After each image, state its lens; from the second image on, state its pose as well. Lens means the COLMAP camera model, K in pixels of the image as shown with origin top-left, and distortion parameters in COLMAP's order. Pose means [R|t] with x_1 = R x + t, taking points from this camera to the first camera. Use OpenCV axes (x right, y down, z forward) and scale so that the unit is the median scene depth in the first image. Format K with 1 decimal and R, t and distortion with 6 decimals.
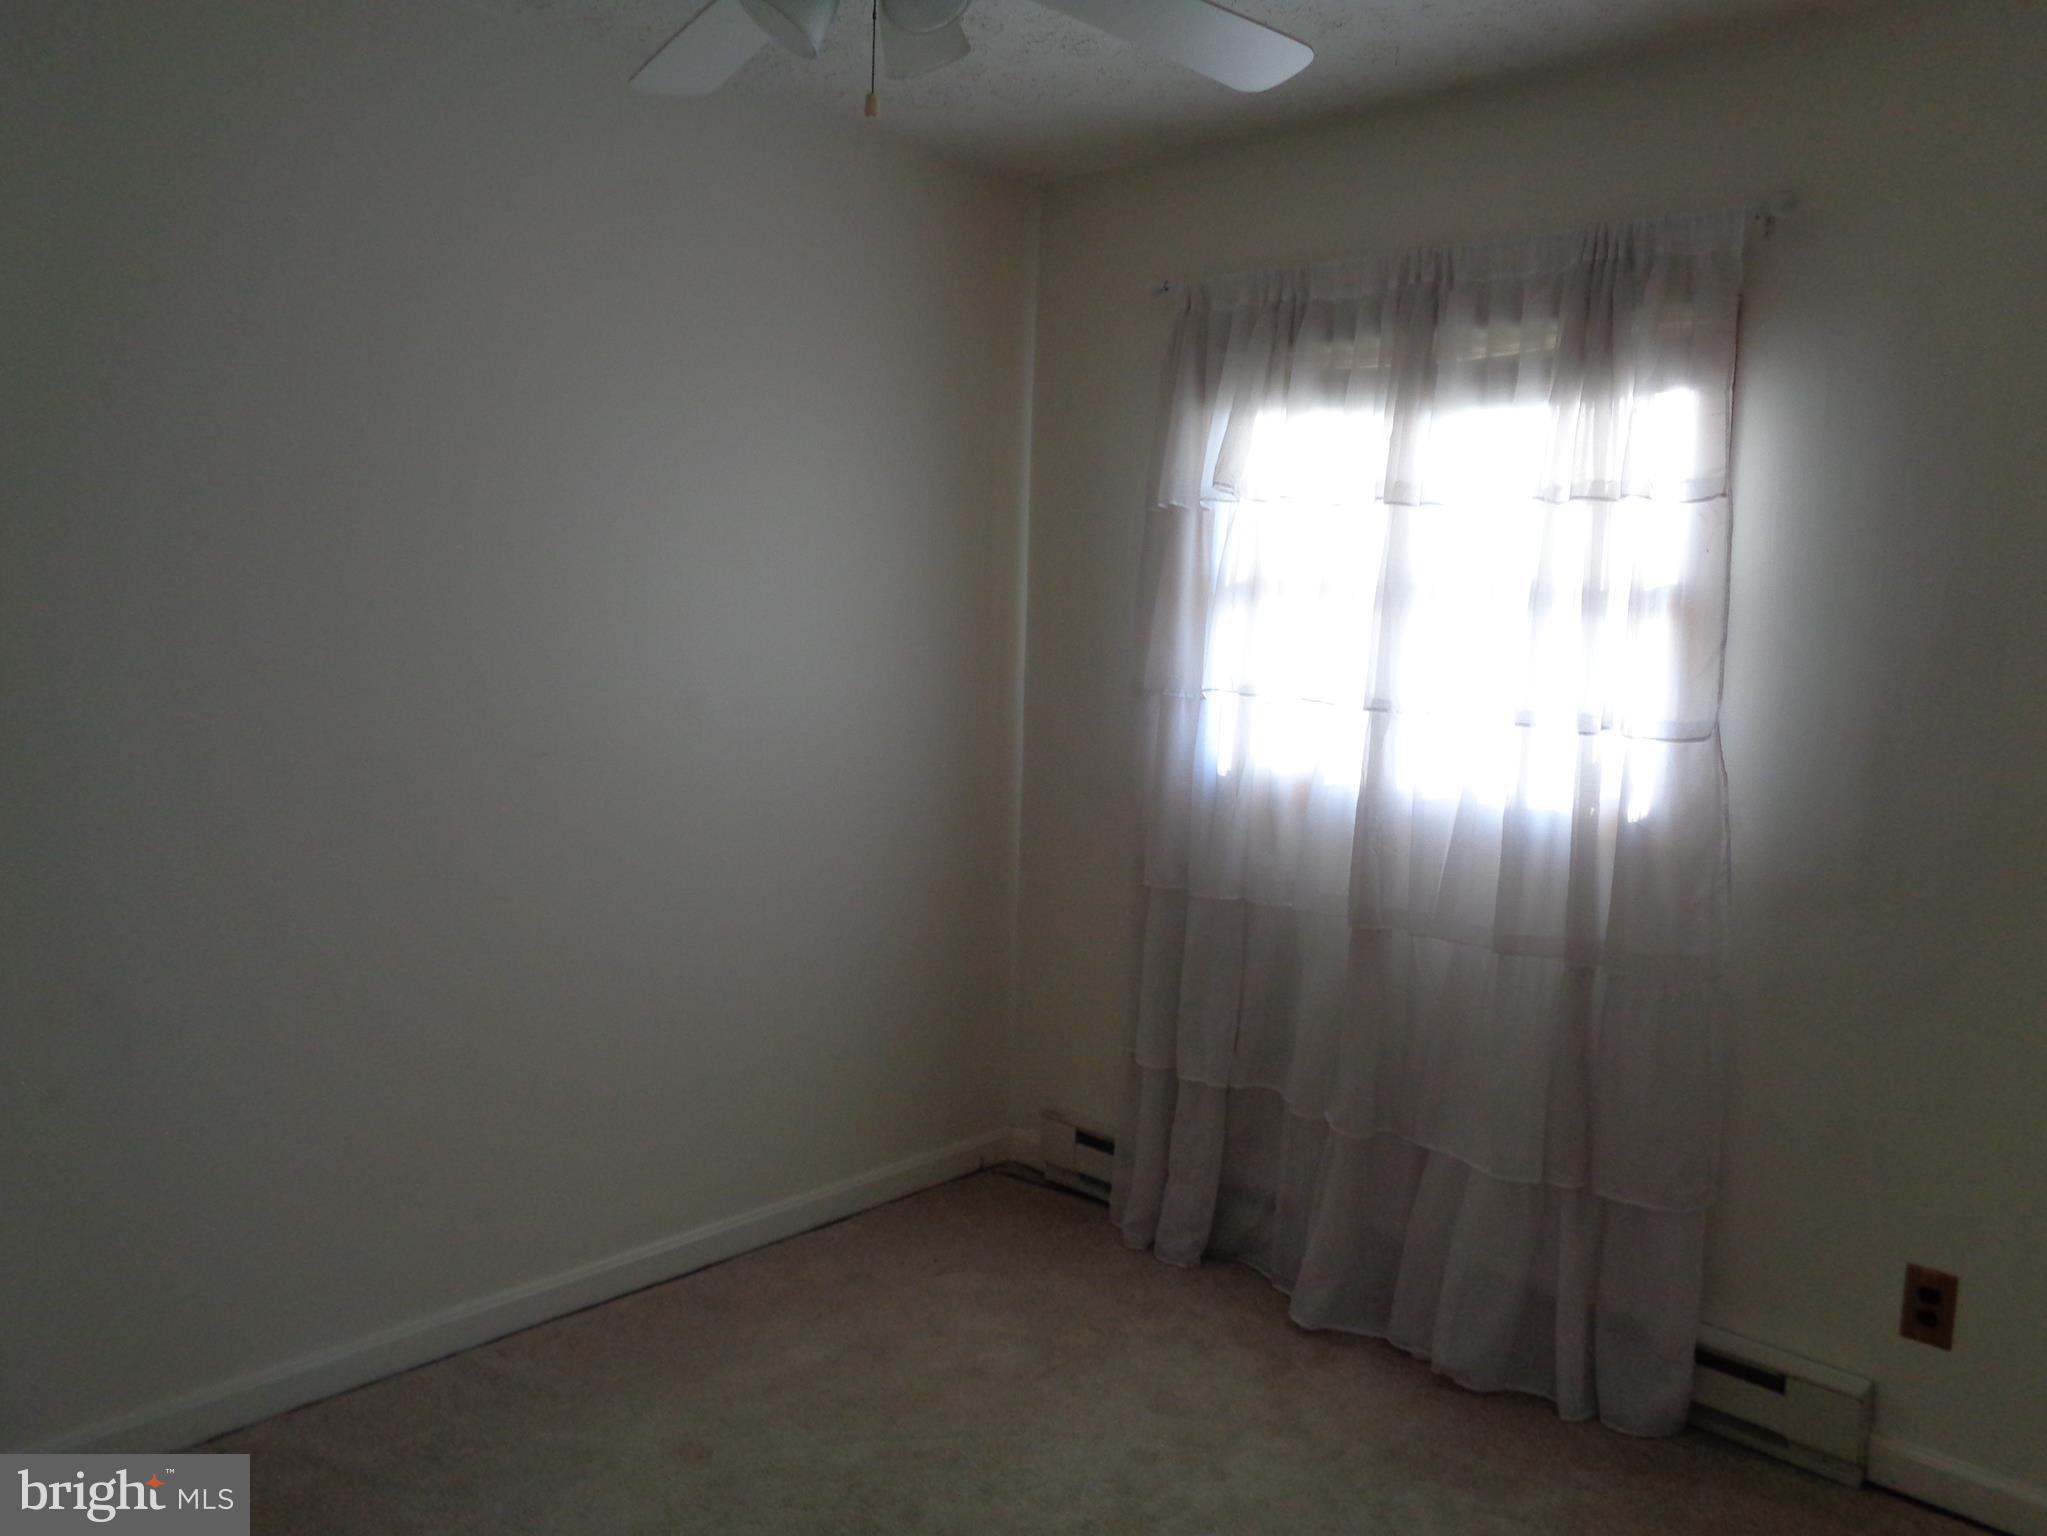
lens RADIAL K [[1555.8, 0, 1020.9], [0, 1555.8, 774.5], [0, 0, 1]] dist [0.012462, 0.005113]
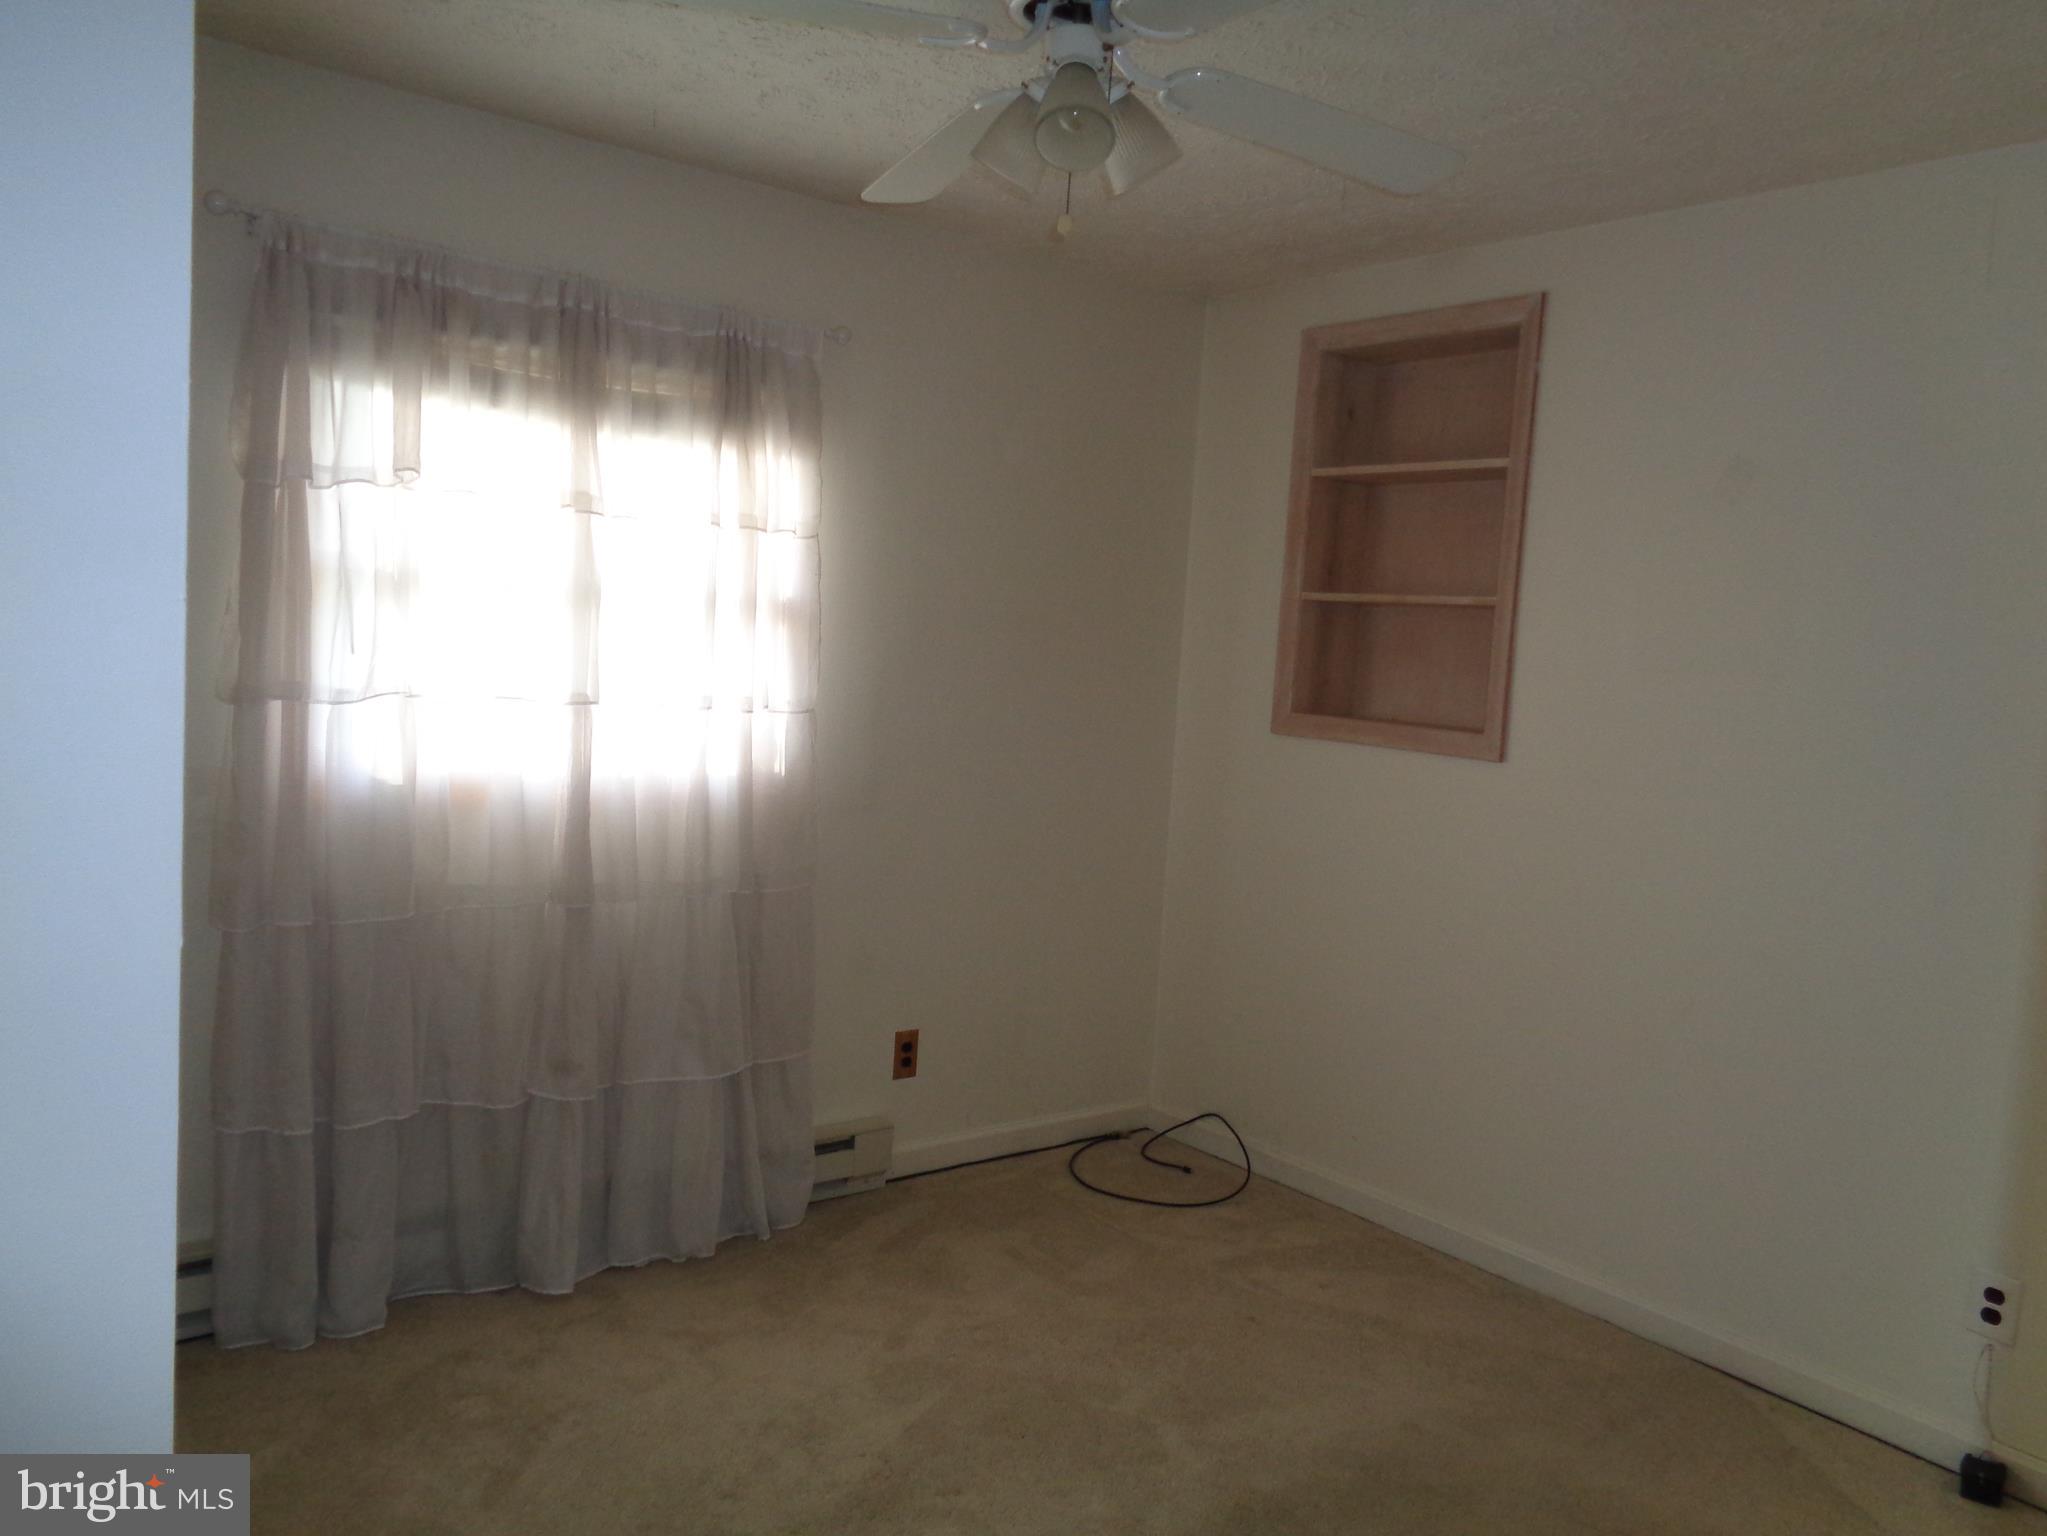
lens RADIAL K [[1555.8, 0, 1021.1], [0, 1555.8, 759.7], [0, 0, 1]] dist [0.012462, 0.005113]
pose [[0.150460, -0.109007, 0.982588, -0.829510], [0.054011, 0.993325, 0.101927, -0.101622], [-0.987140, 0.037735, 0.155343, 0.561473]]
